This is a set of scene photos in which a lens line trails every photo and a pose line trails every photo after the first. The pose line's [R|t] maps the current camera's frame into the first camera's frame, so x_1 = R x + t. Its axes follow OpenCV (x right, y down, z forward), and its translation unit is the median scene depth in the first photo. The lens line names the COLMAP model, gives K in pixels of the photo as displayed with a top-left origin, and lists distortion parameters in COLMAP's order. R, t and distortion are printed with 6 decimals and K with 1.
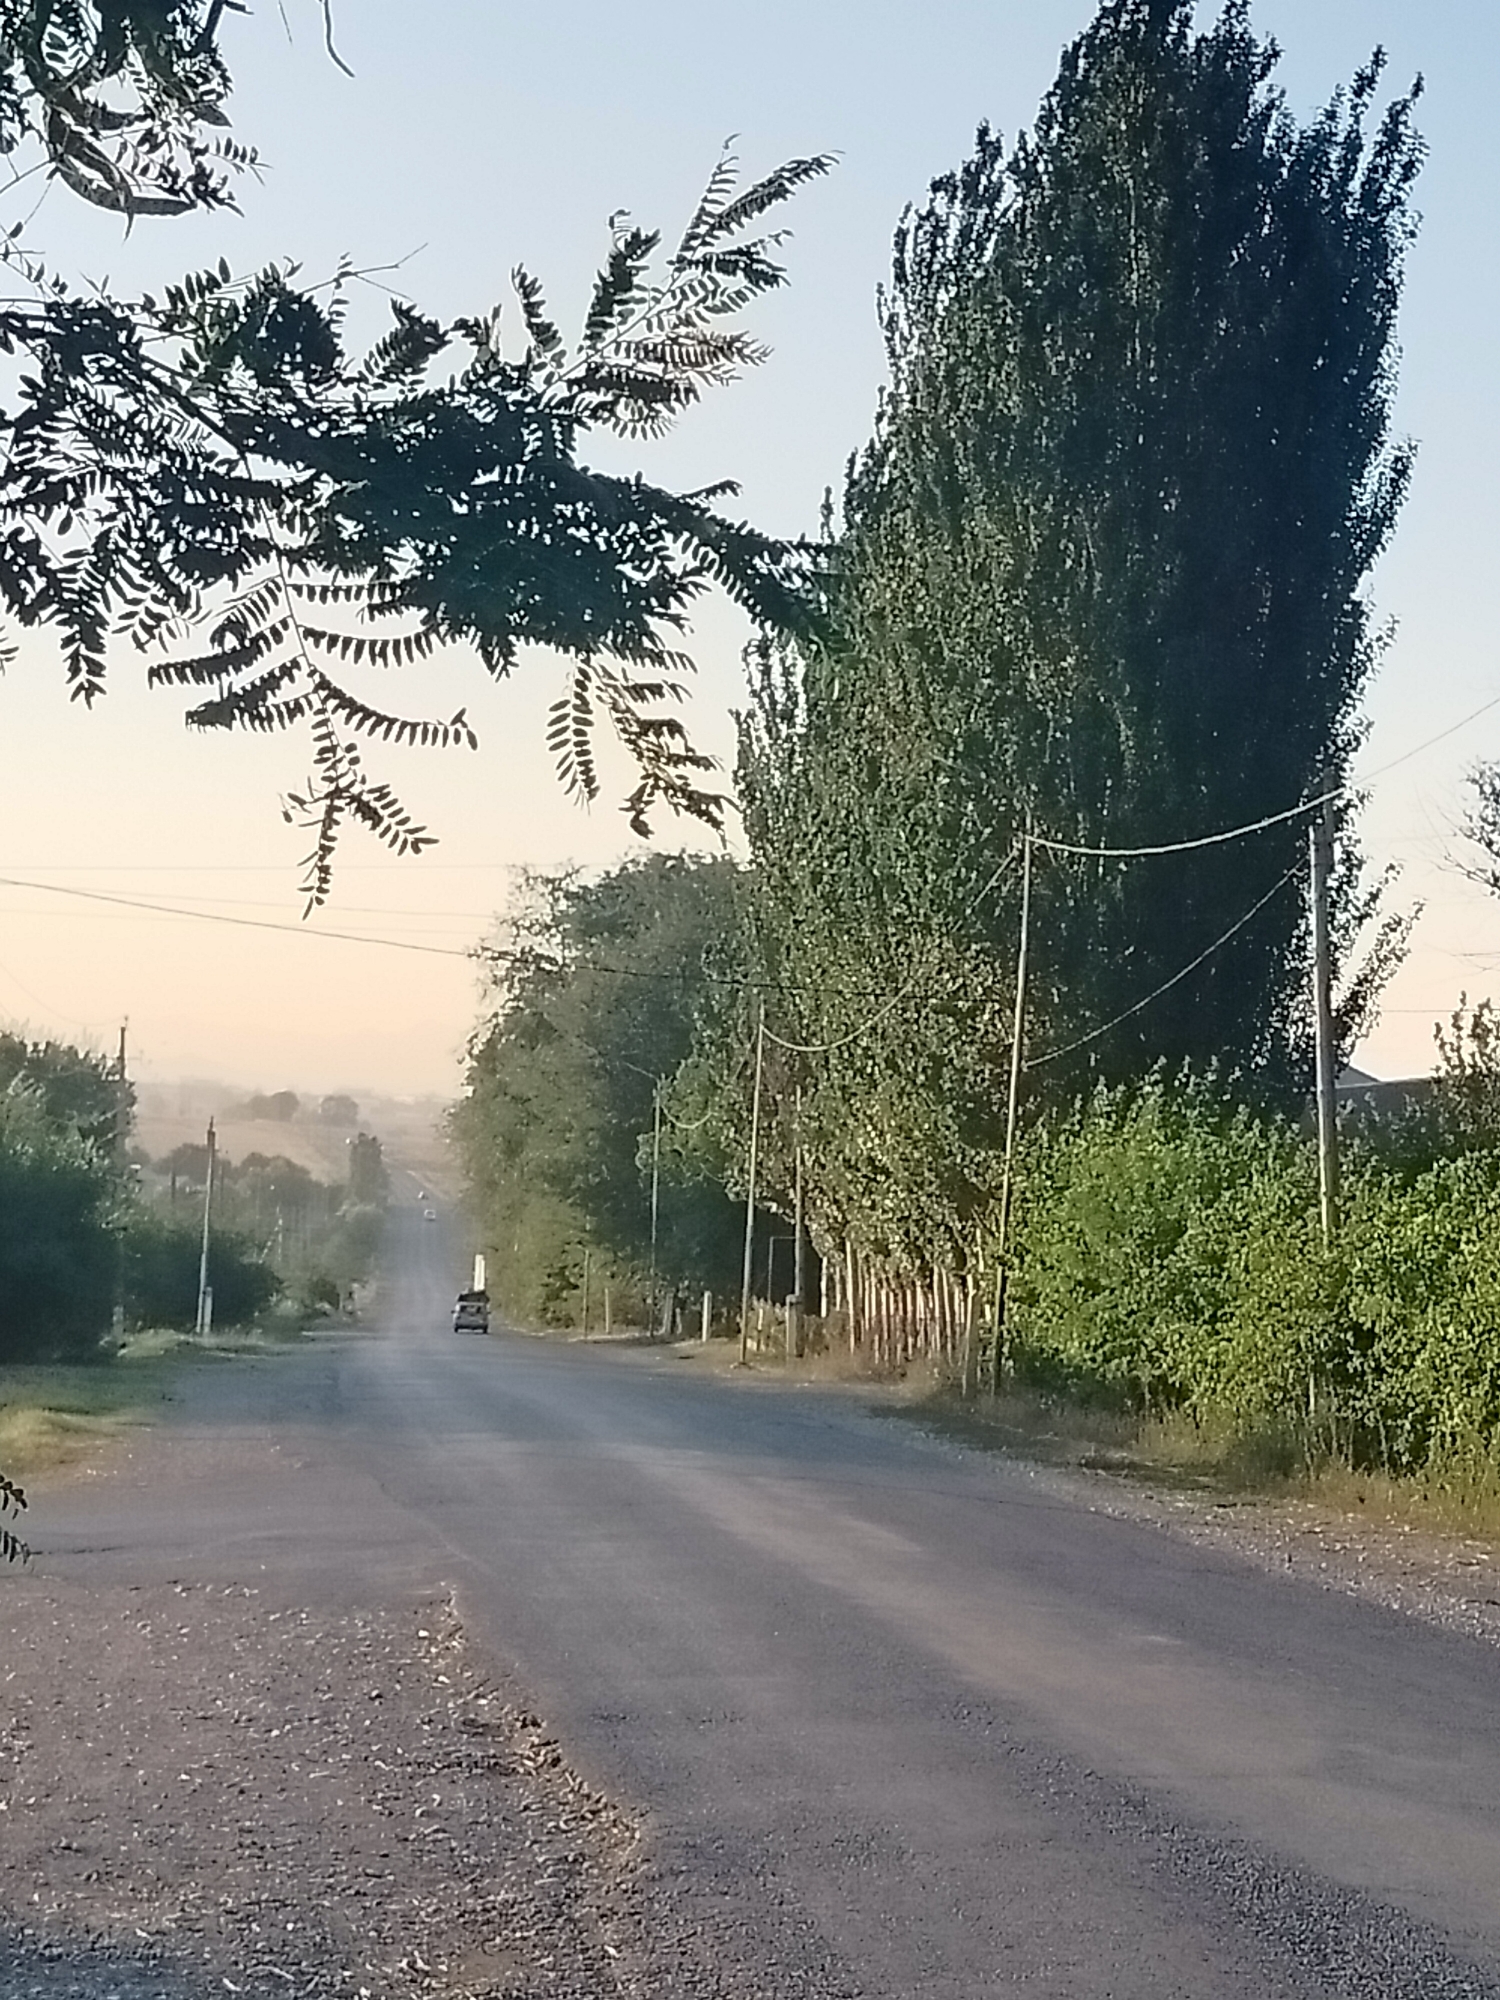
lens RADIAL K [[4154.9, 0, 685.8], [0, 4154.9, 999.1], [0, 0, 1]] dist [0.215542, -0.015677]
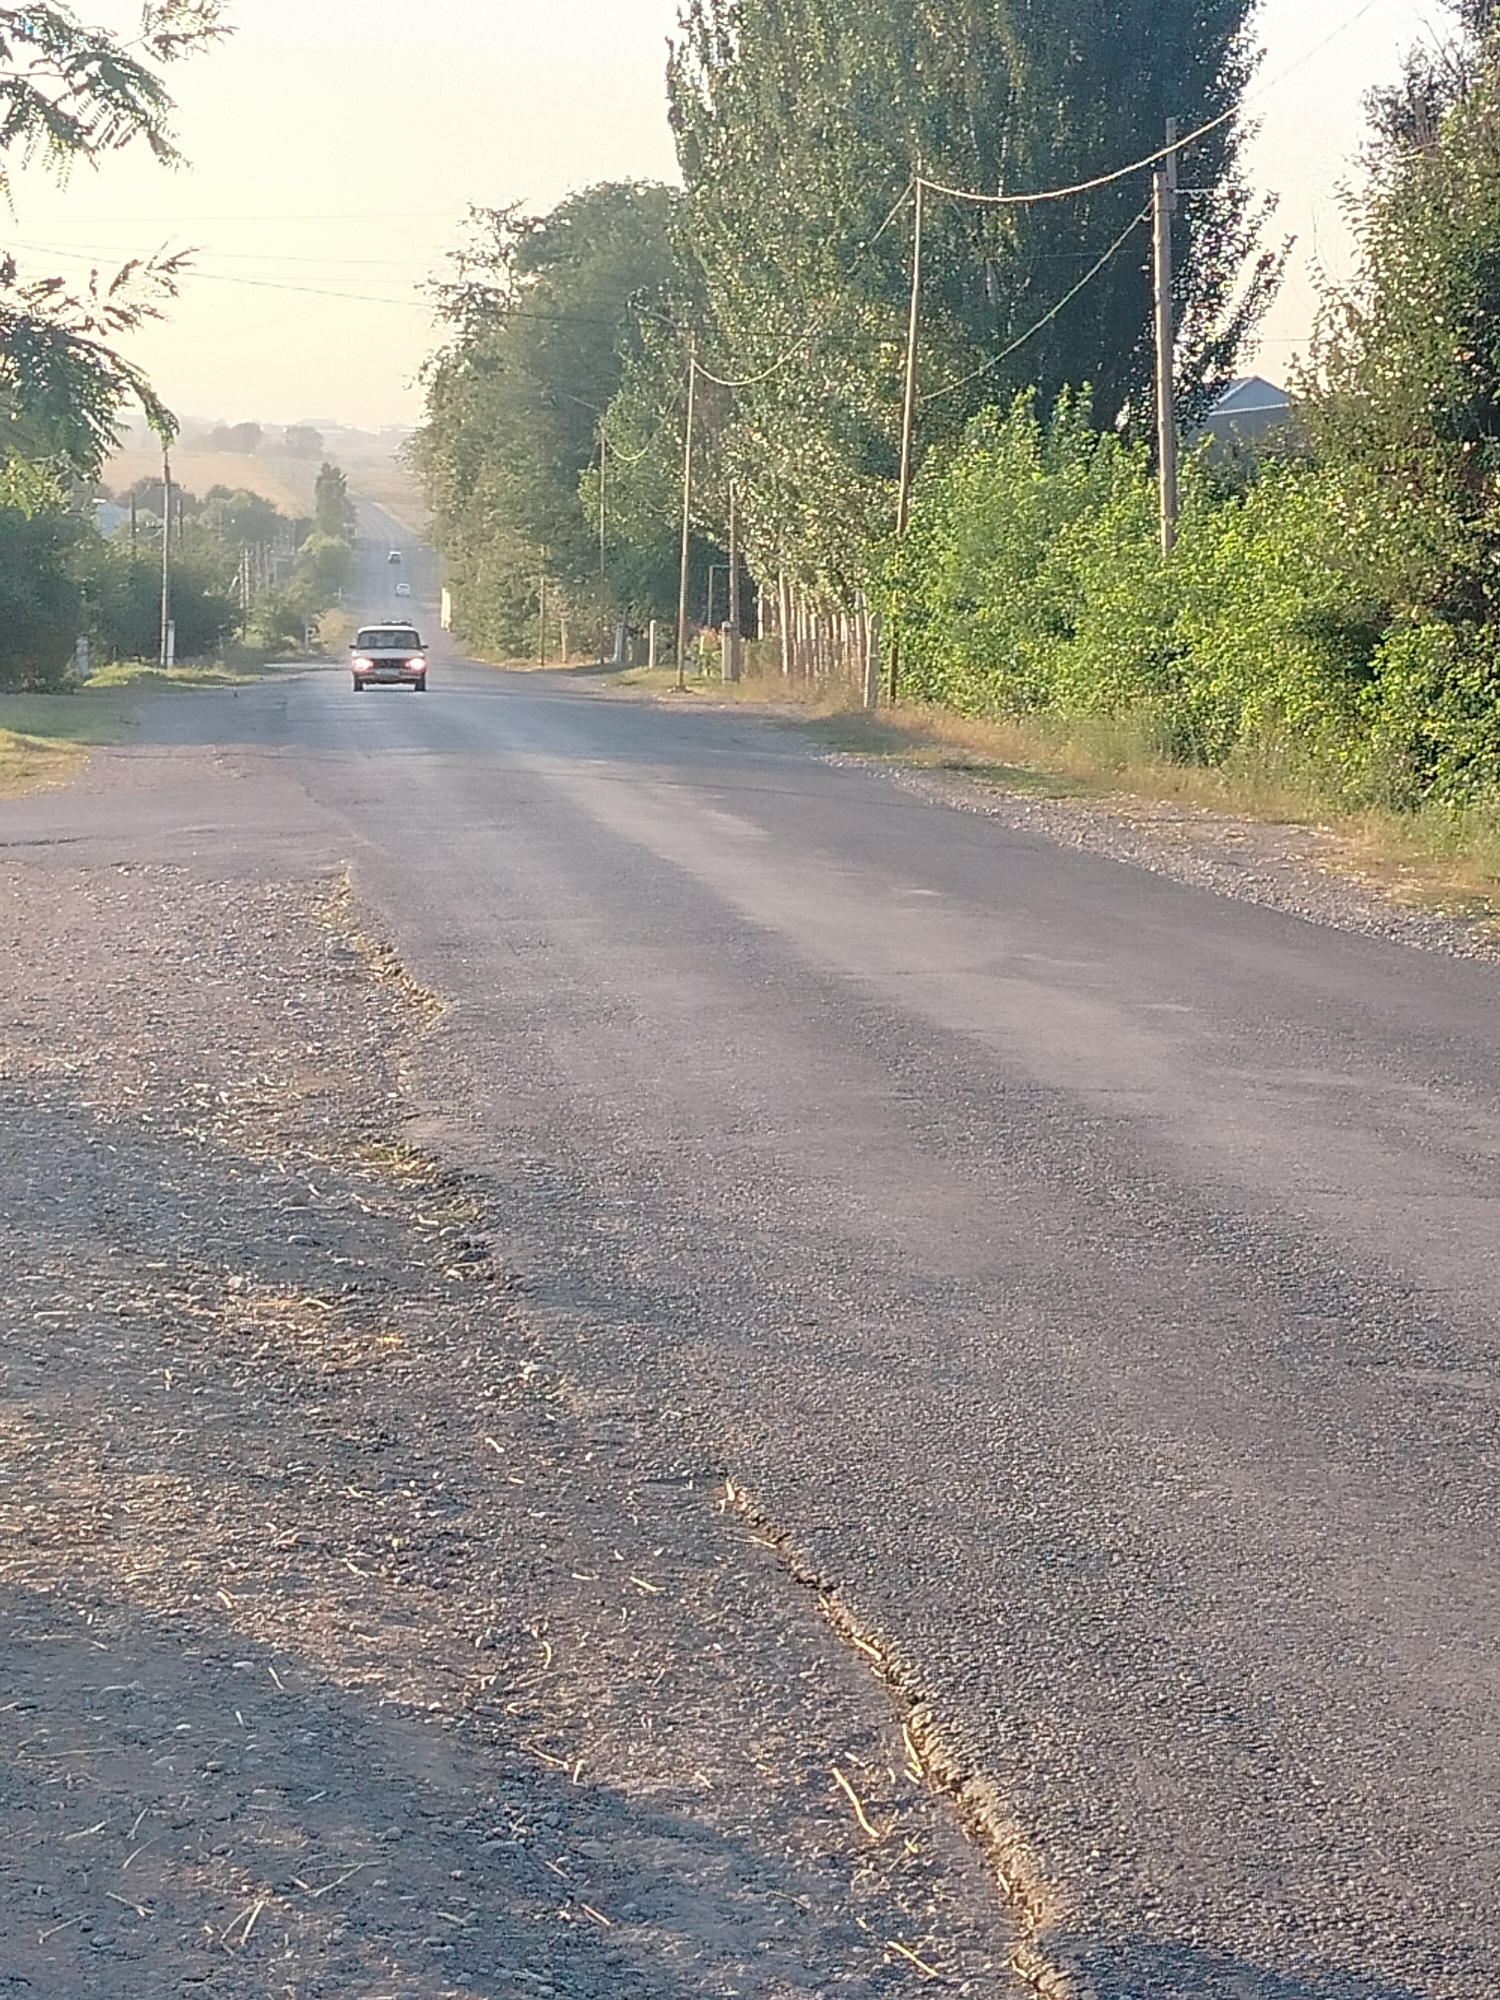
lens RADIAL K [[4717.2, 0, 750.0], [0, 4717.2, 1000.0], [0, 0, 1]] dist [0.215355, 0.170450]
pose [[0.999919, -0.012341, -0.003140, 0.033960], [0.012669, 0.988941, 0.147766, -0.009885], [0.001281, -0.147794, 0.989017, -0.184309]]
